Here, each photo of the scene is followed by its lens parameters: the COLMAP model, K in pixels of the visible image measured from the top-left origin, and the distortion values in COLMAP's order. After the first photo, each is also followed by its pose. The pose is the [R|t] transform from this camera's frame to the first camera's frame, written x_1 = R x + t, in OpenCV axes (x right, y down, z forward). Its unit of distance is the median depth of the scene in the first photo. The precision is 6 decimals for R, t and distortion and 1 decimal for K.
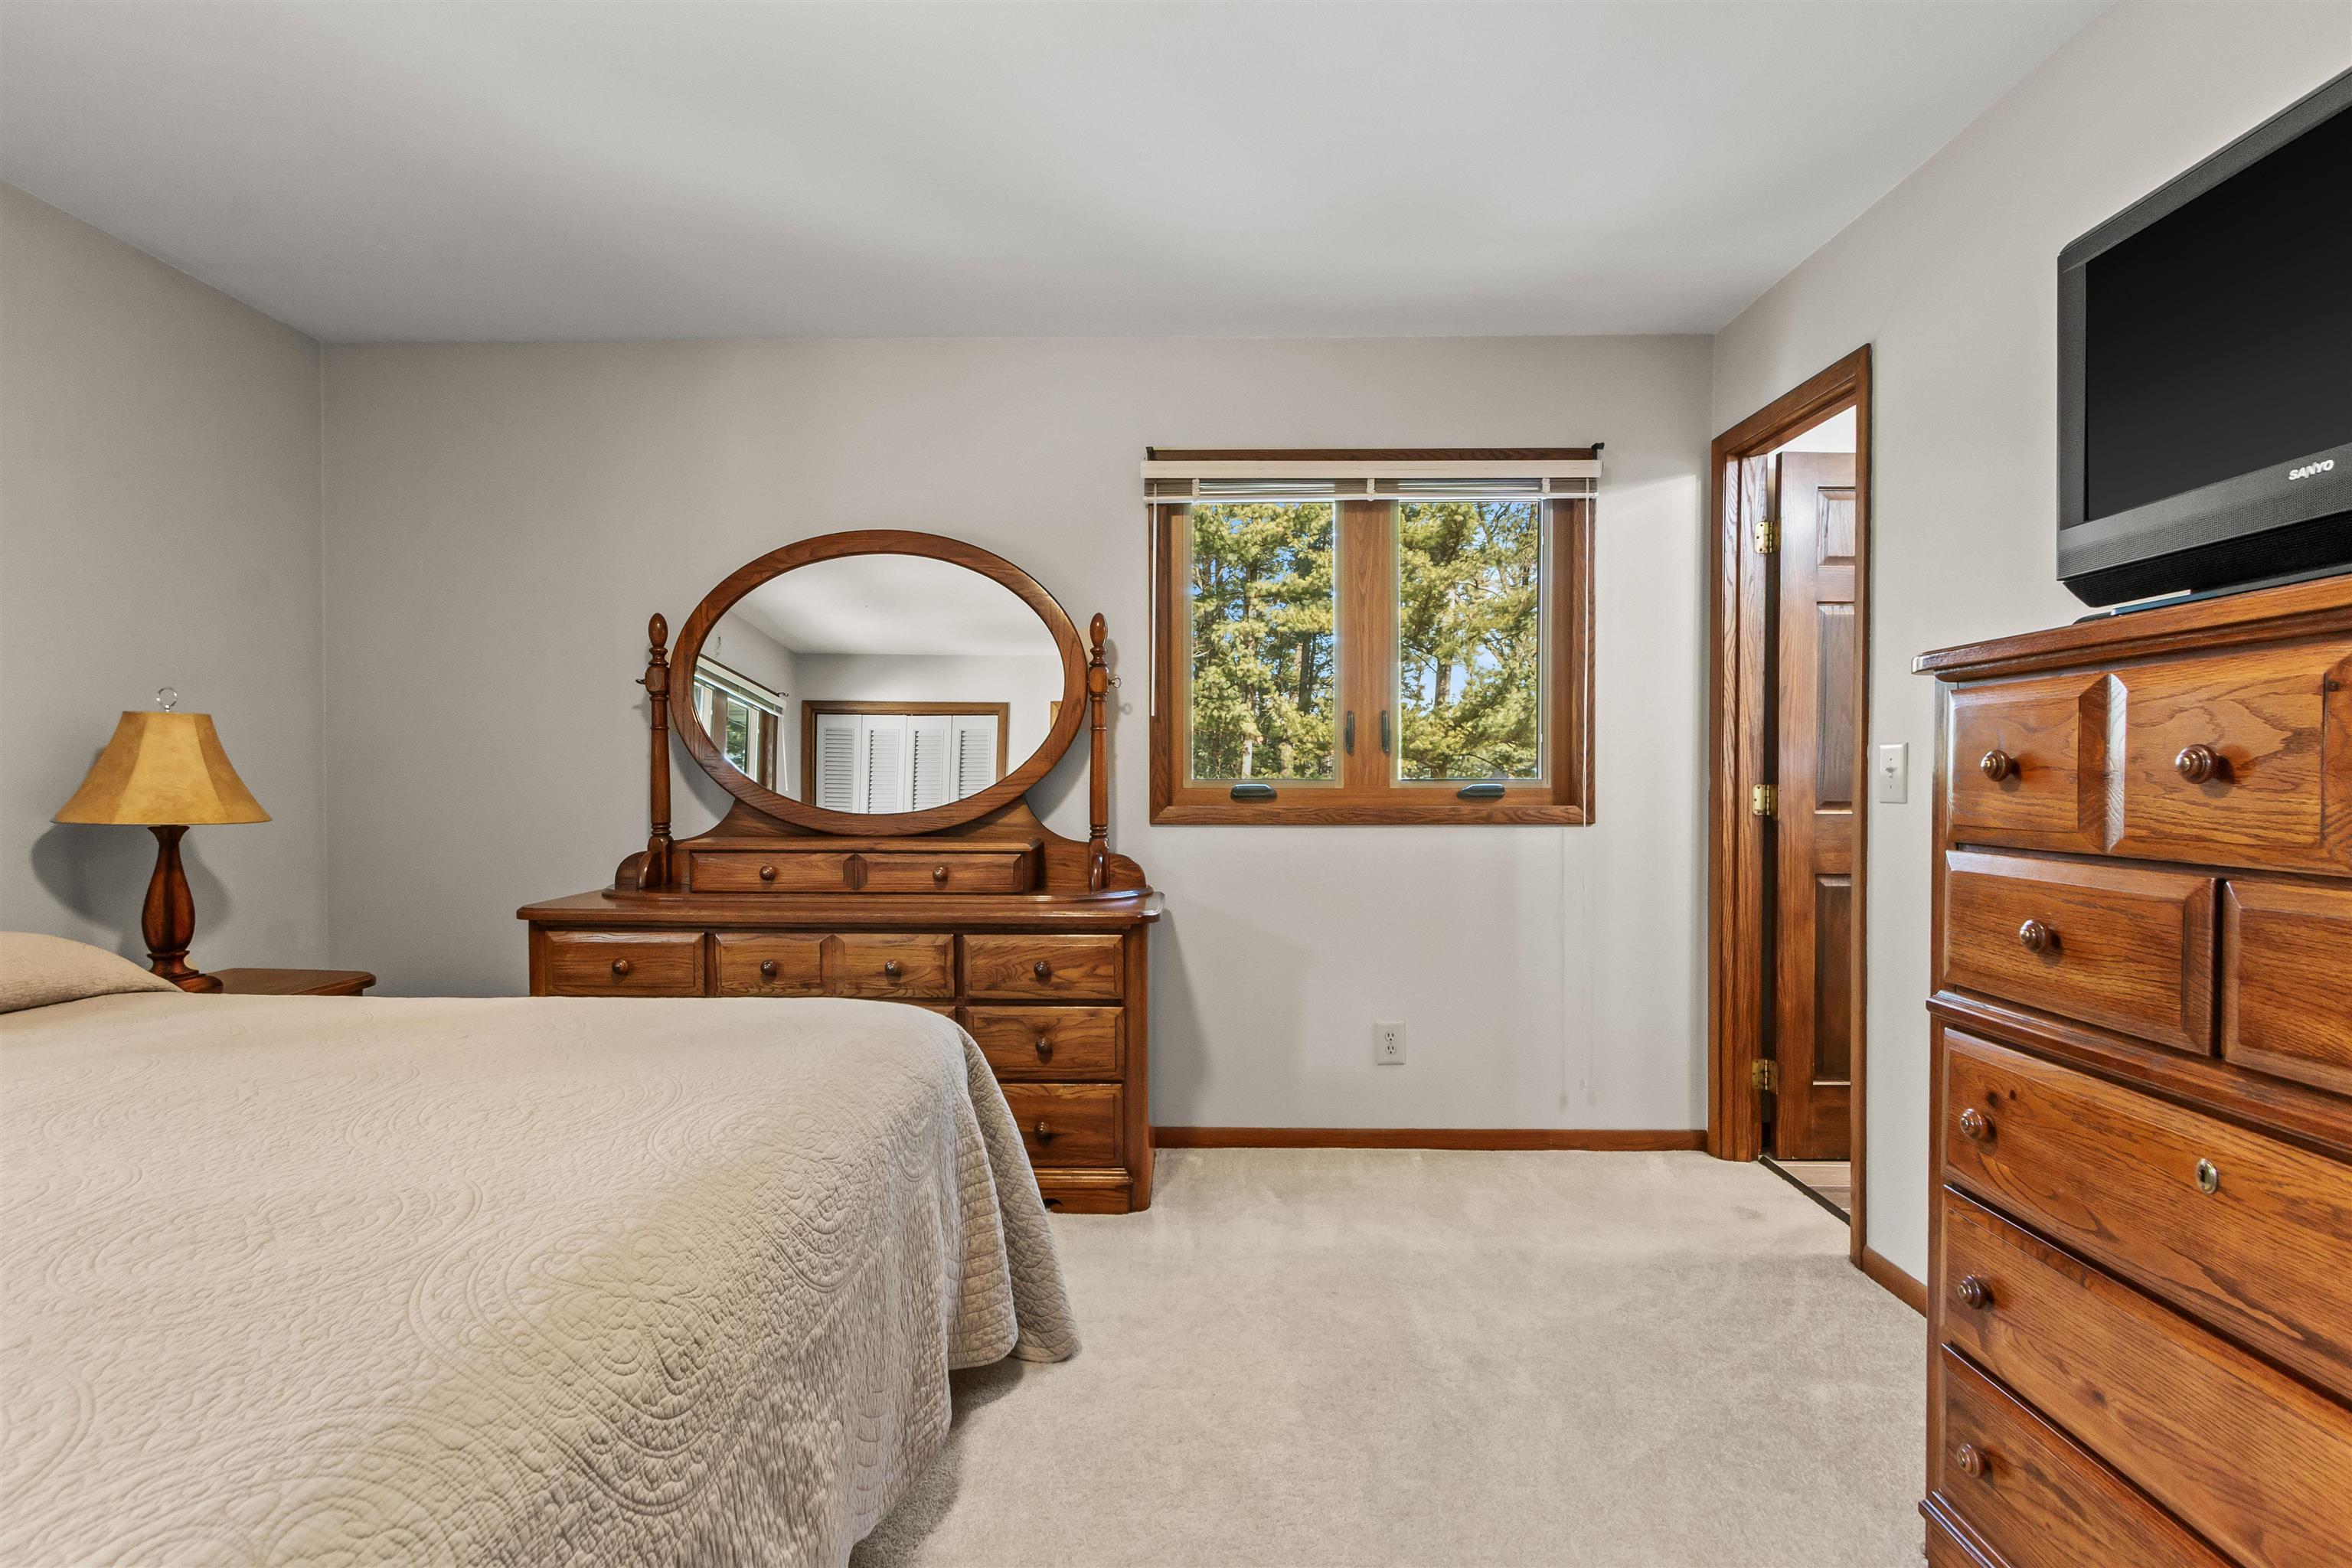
lens RADIAL K [[1084.0, 0, 1183.3], [0, 1084.0, 796.4], [0, 0, 1]] dist [0.002152, 0.000199]
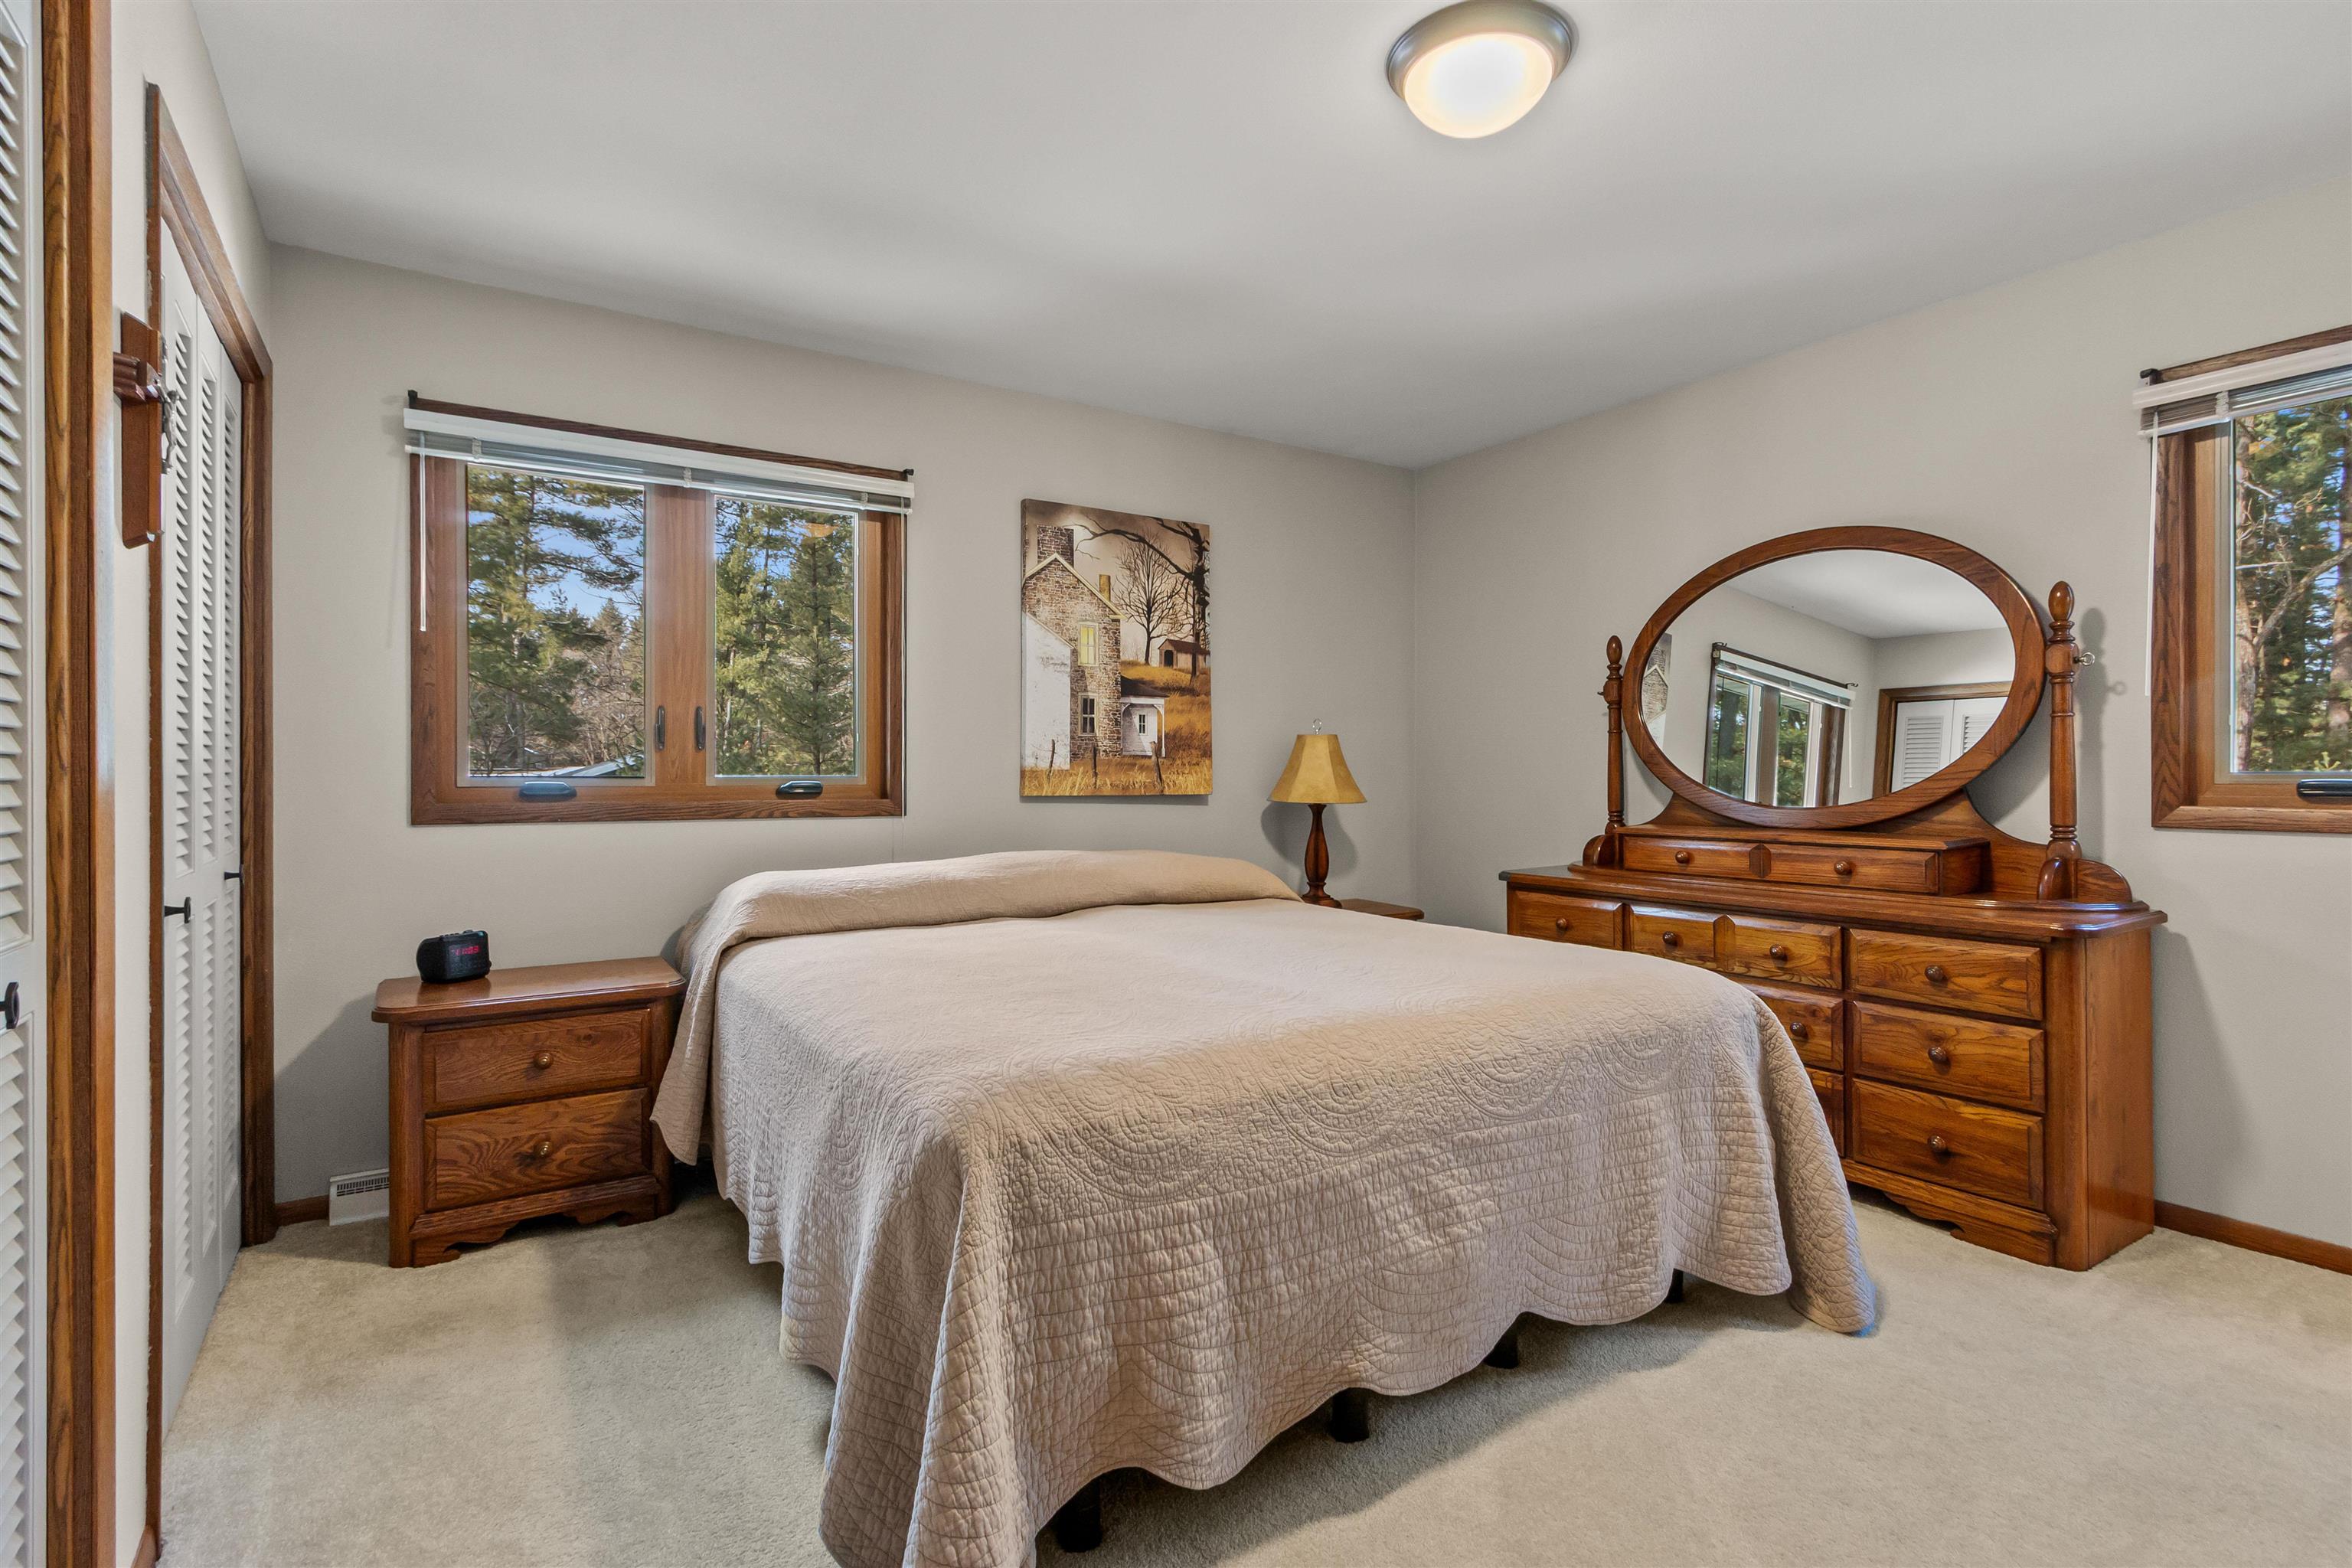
lens RADIAL K [[1105.6, 0, 1176.6], [0, 1105.6, 776.7], [0, 0, 1]] dist [0.000442, 0.000031]
pose [[0.561566, -0.001902, -0.827429, 0.278564], [-0.009942, 0.999910, -0.009045, 0.002511], [0.827372, 0.013306, 0.561497, -0.088255]]
